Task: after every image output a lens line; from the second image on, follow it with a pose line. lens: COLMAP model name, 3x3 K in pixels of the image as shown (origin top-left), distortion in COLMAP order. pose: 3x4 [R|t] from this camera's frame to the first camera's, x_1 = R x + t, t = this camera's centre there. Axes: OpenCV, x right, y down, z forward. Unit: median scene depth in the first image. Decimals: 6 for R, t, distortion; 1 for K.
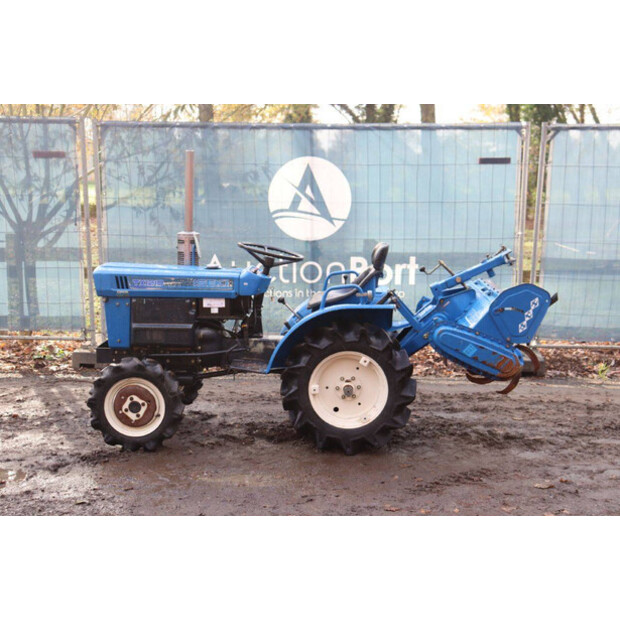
lens RADIAL K [[967.4, 0, 325.2], [0, 967.4, 309.6], [0, 0, 1]] dist [0.121339, 0.131893]
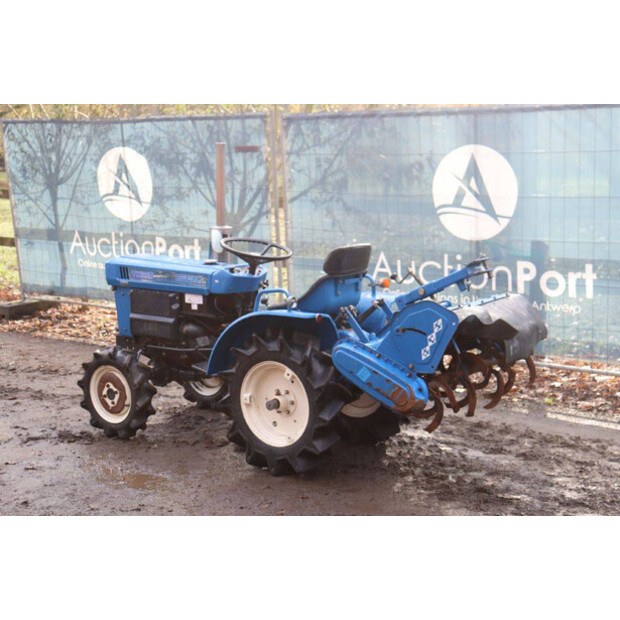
lens RADIAL K [[1023.6, 0, 323.5], [0, 1023.6, 310.3], [0, 0, 1]] dist [0.165433, 0.099941]
pose [[0.816323, 0.075559, -0.572633, 0.578158], [-0.073266, 0.996944, 0.027102, -0.032608], [0.572931, 0.019830, 0.819364, 0.221777]]
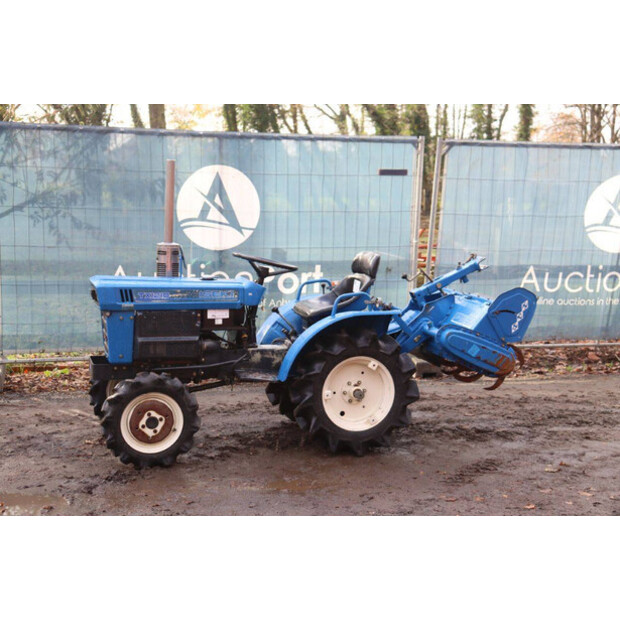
lens RADIAL K [[1023.6, 0, 323.5], [0, 1023.6, 310.3], [0, 0, 1]] dist [0.165433, 0.099941]
pose [[0.952437, -0.027757, 0.303468, -0.326393], [0.030894, 0.999507, -0.005539, -0.001433], [-0.303164, 0.014651, 0.952826, -0.036365]]
